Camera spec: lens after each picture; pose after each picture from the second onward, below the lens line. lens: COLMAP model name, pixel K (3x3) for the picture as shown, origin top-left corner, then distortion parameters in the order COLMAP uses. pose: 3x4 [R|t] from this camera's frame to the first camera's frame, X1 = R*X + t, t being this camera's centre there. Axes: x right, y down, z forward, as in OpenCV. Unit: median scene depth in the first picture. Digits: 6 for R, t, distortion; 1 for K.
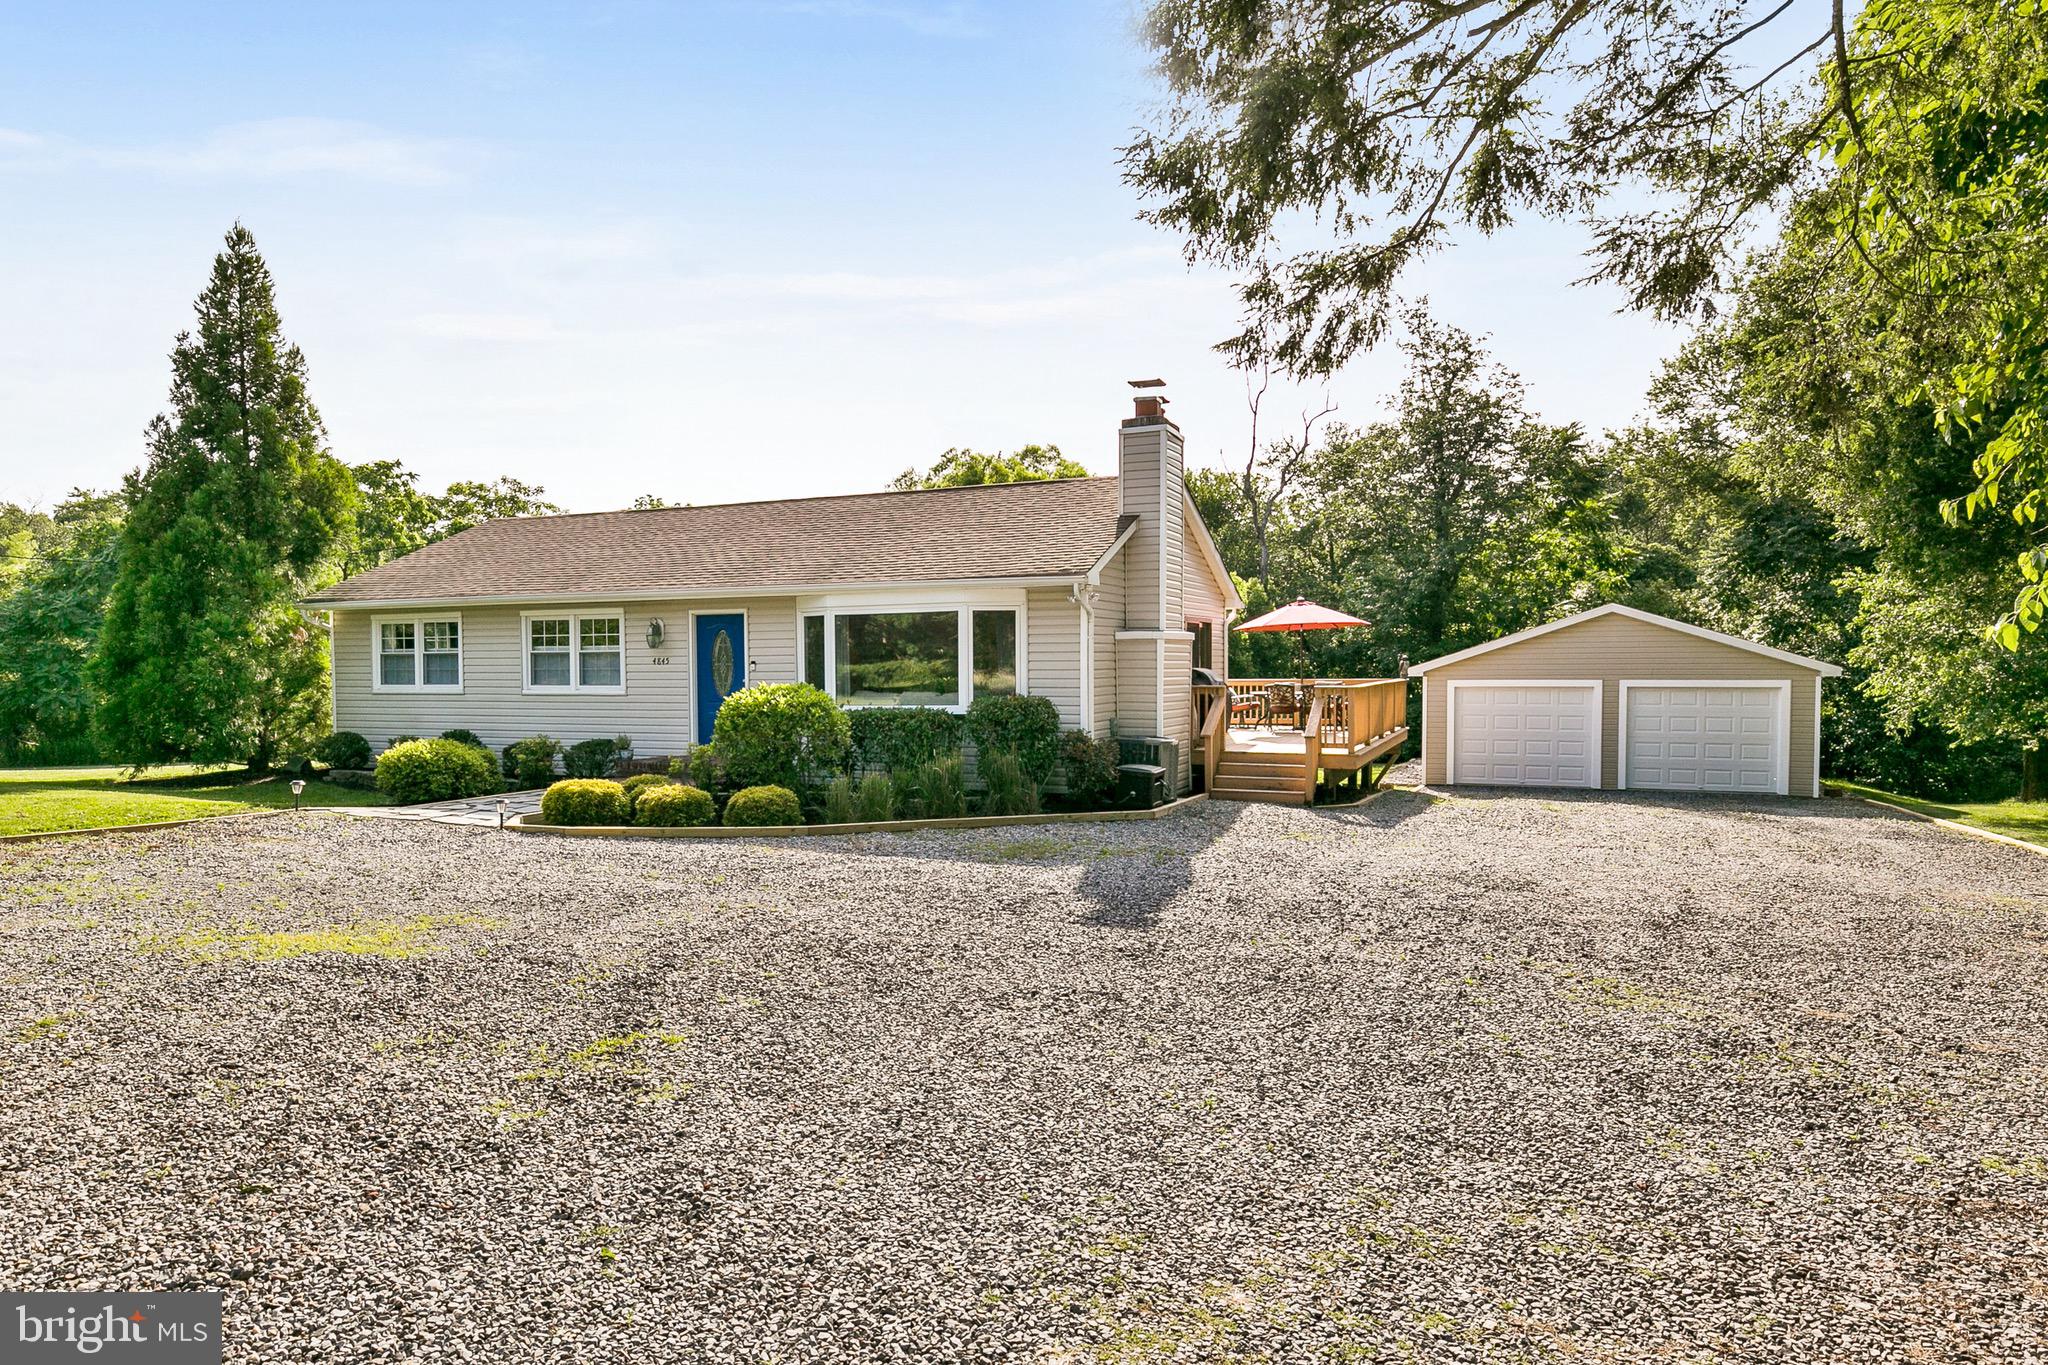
lens RADIAL K [[1221.7, 0, 1019.4], [0, 1221.7, 730.0], [0, 0, 1]] dist [0.006914, 0.001506]
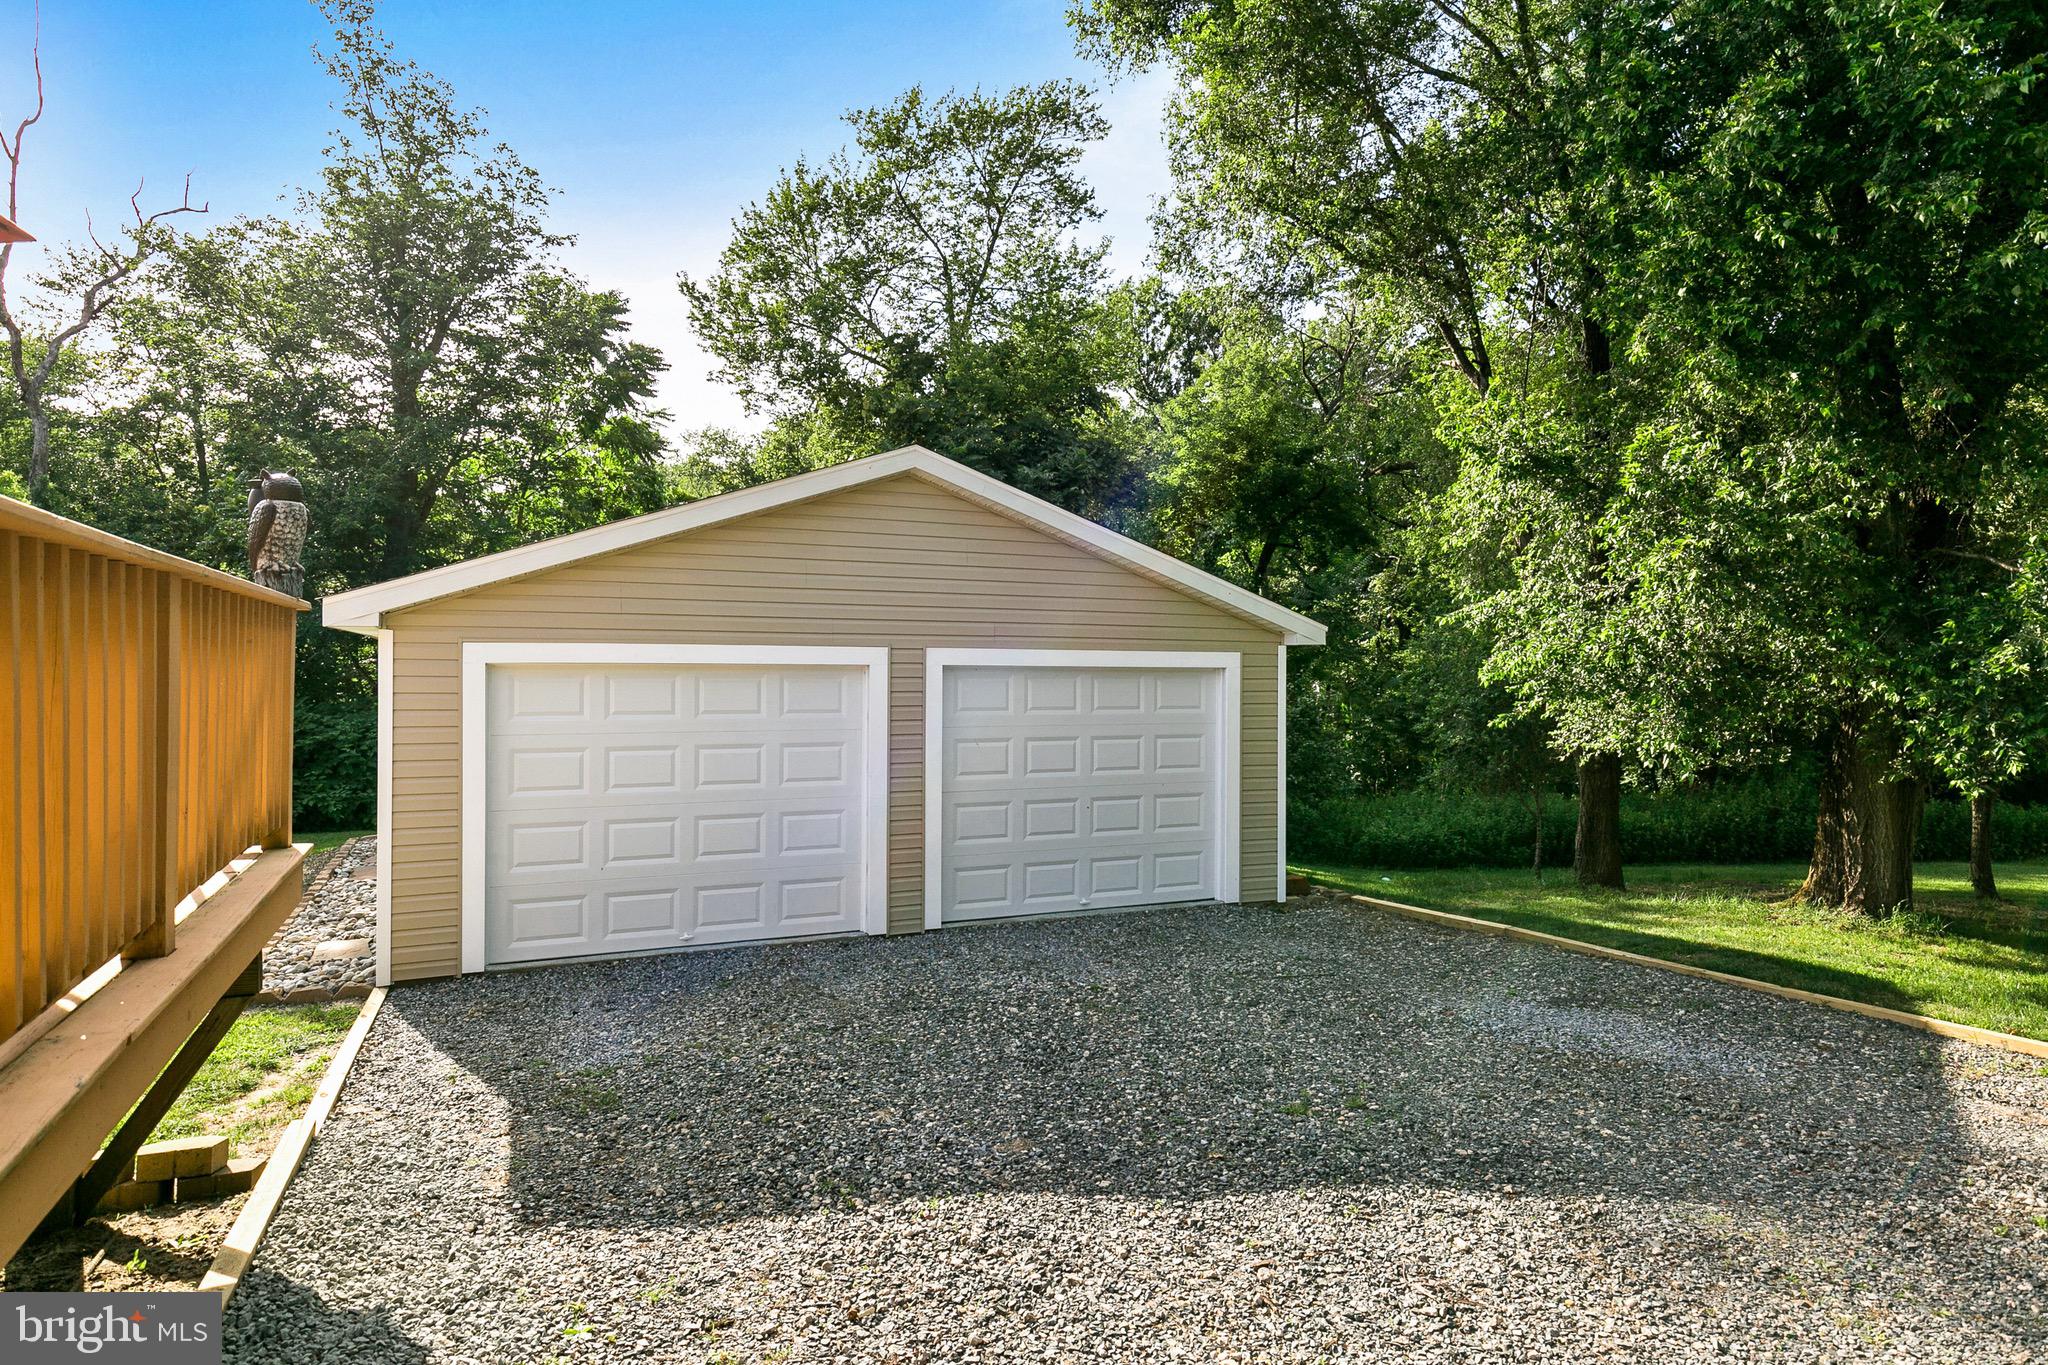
lens RADIAL K [[1167.6, 0, 1024.0], [0, 1167.6, 682.5], [0, 0, 1]] dist [-0.002028, -0.000395]
pose [[0.677485, 0.000811, 0.735536, 0.320077], [0.034092, 0.998890, -0.032503, -0.022866], [-0.734746, 0.047096, 0.676705, 0.971311]]
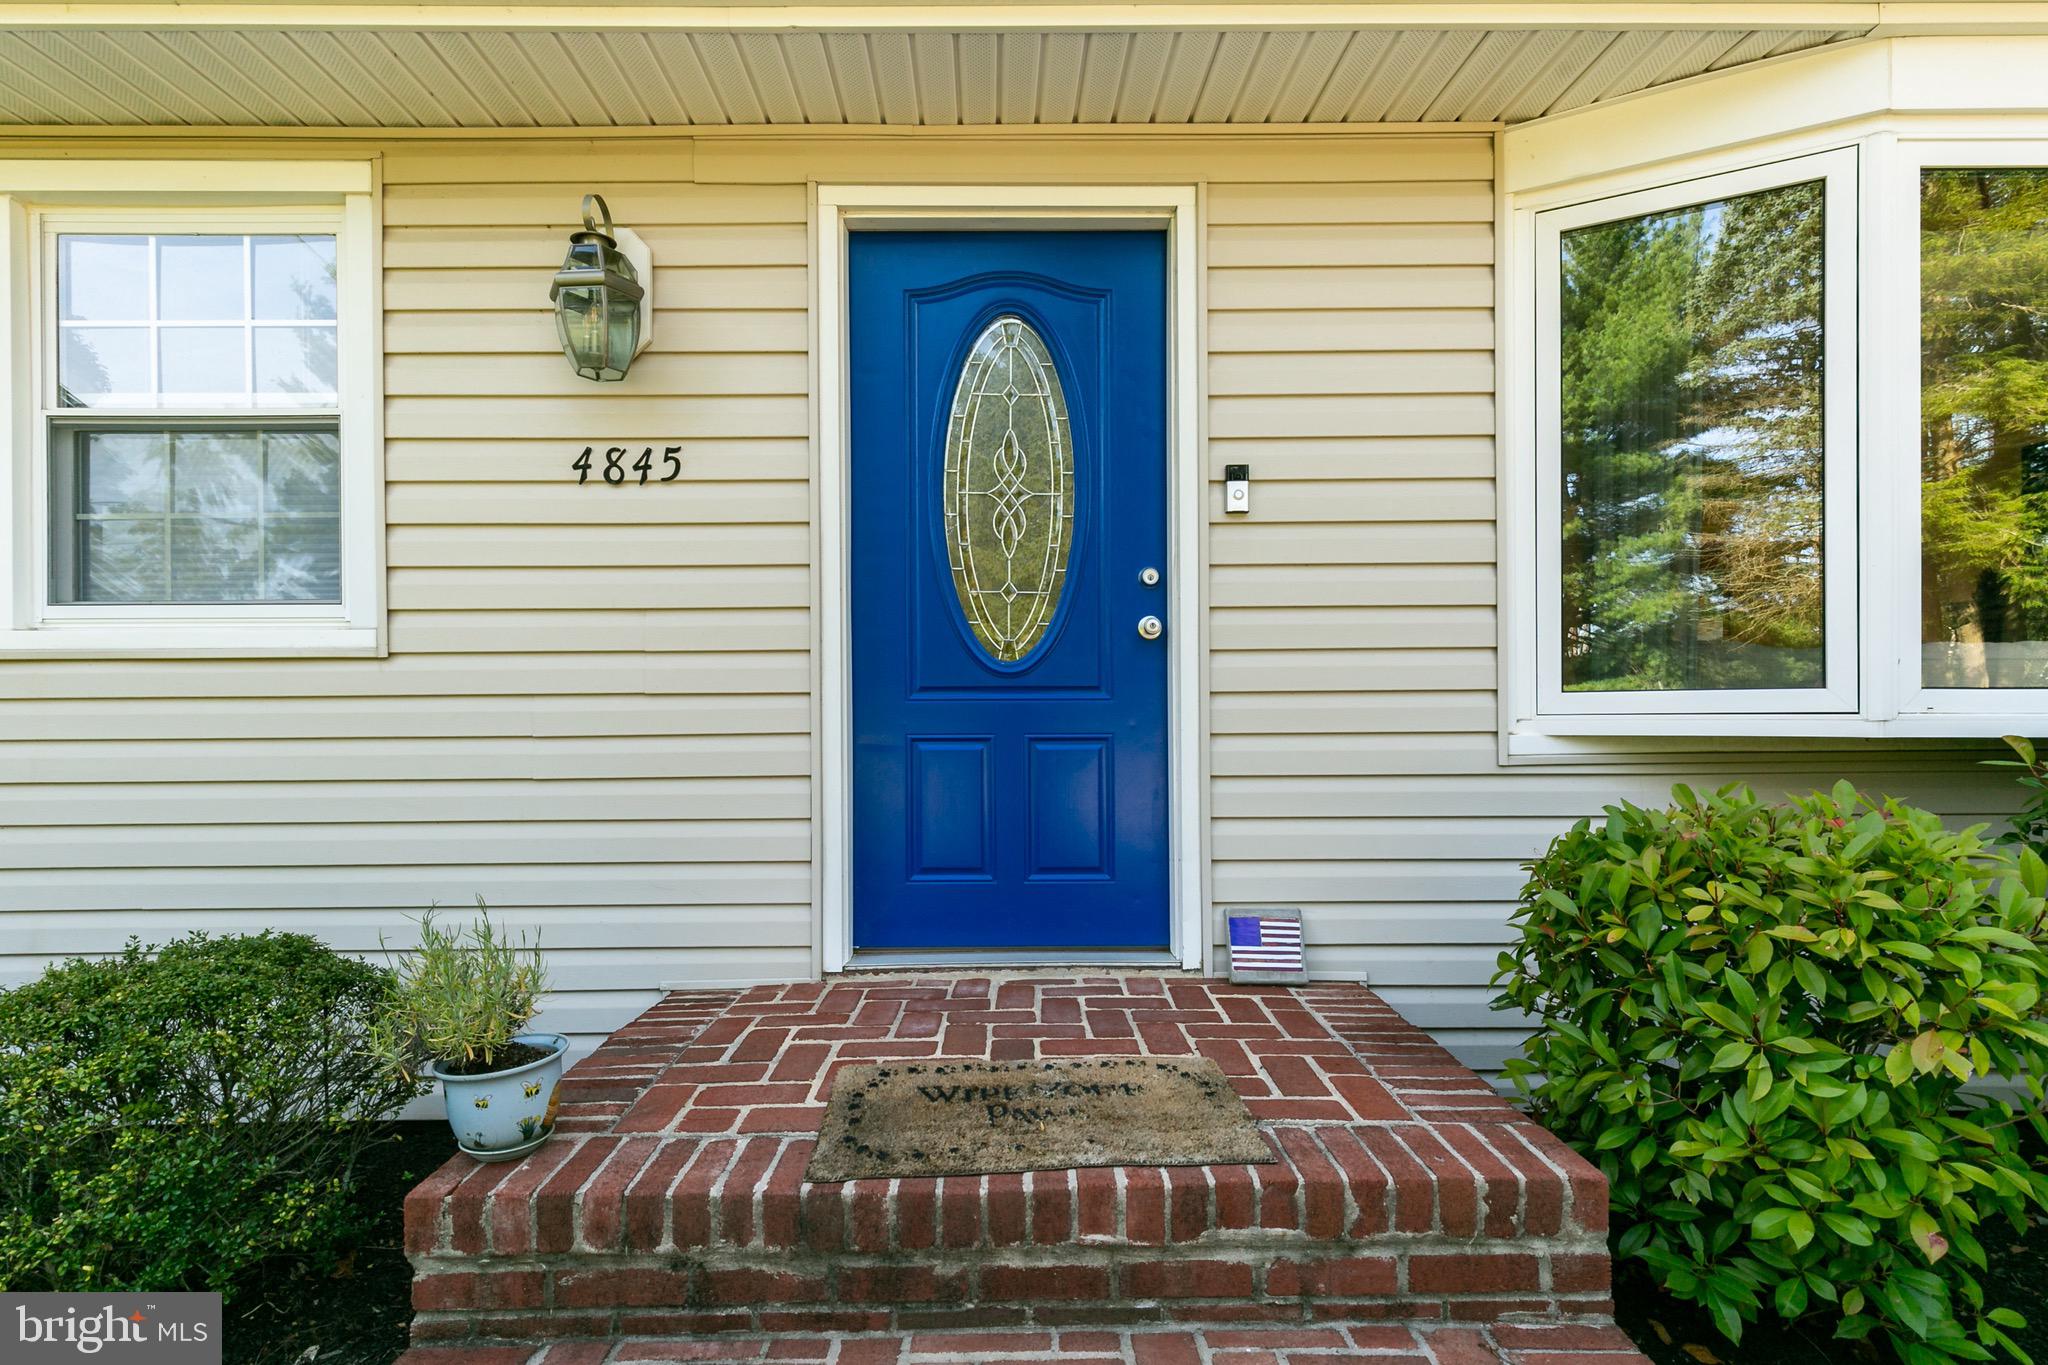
lens RADIAL K [[995.3, 0, 1024.5], [0, 995.3, 733.9], [0, 0, 1]] dist [-0.000202, -0.000116]
pose [[0.919908, -0.005188, 0.392099, -0.281151], [0.020303, 0.999201, -0.034413, -0.009792], [-0.391608, 0.039618, 0.919279, 0.799859]]
